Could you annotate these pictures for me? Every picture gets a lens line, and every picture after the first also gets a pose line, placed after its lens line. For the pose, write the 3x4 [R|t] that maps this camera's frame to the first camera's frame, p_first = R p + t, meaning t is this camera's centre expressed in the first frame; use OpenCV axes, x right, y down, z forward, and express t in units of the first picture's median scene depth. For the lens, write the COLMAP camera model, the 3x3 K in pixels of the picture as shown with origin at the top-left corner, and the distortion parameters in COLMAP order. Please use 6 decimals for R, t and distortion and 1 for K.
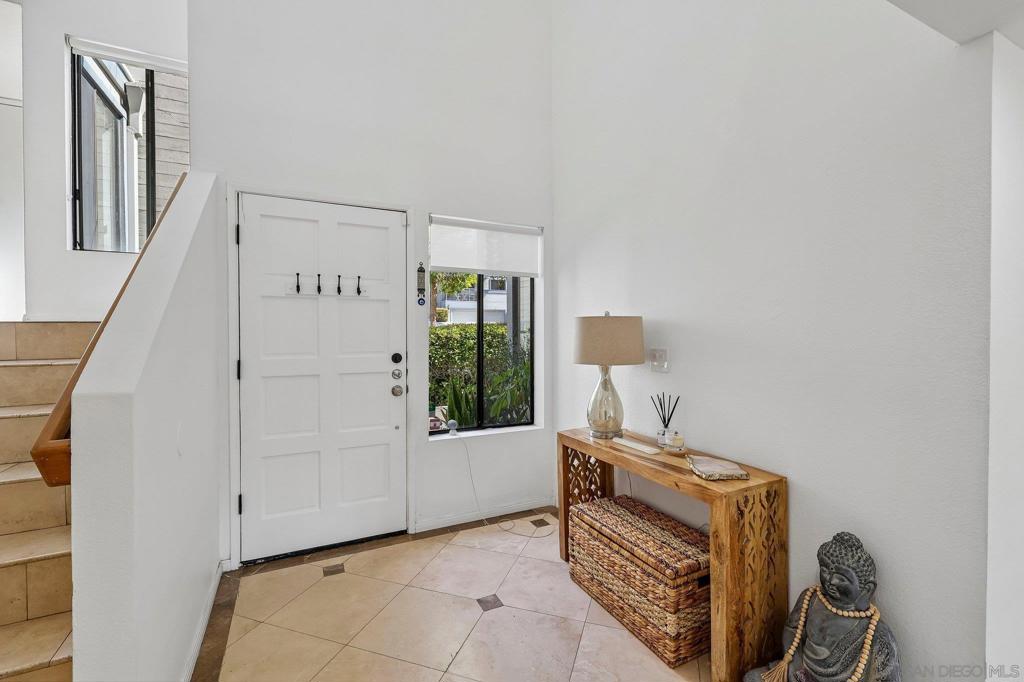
lens RADIAL K [[443.0, 0, 512.6], [0, 443.0, 337.2], [0, 0, 1]] dist [0.006973, 0.001084]
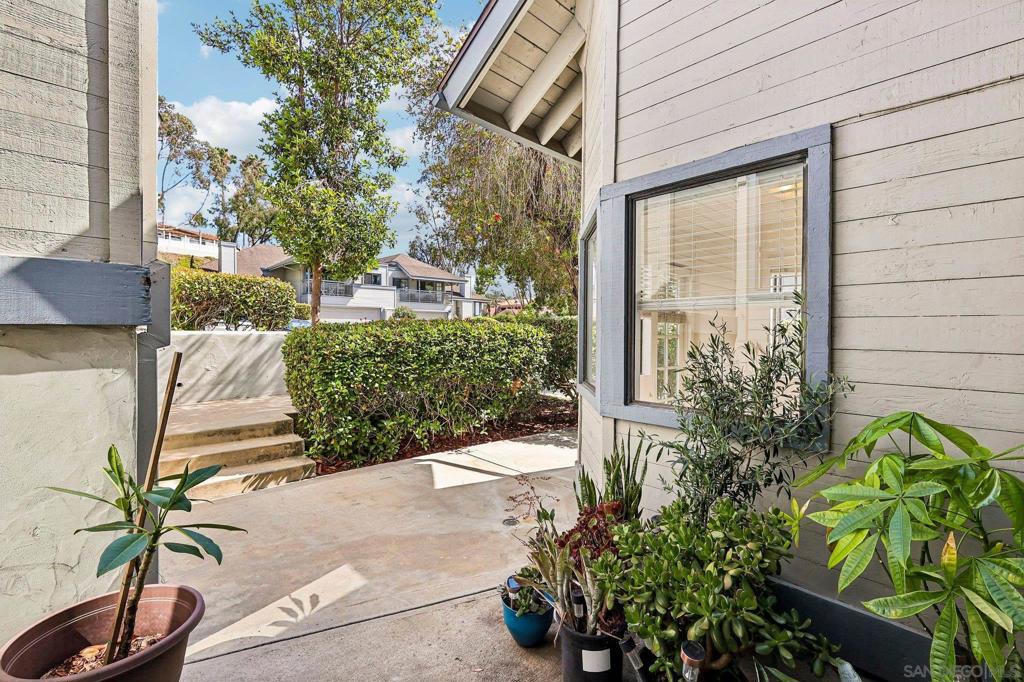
lens RADIAL K [[443.0, 0, 511.7], [0, 443.0, 338.7], [0, 0, 1]] dist [0.006973, 0.001084]
pose [[0.953960, 0.004647, 0.299897, -0.172790], [-0.004966, 0.999988, 0.000303, -0.004418], [-0.299891, -0.001778, 0.953972, 0.413707]]
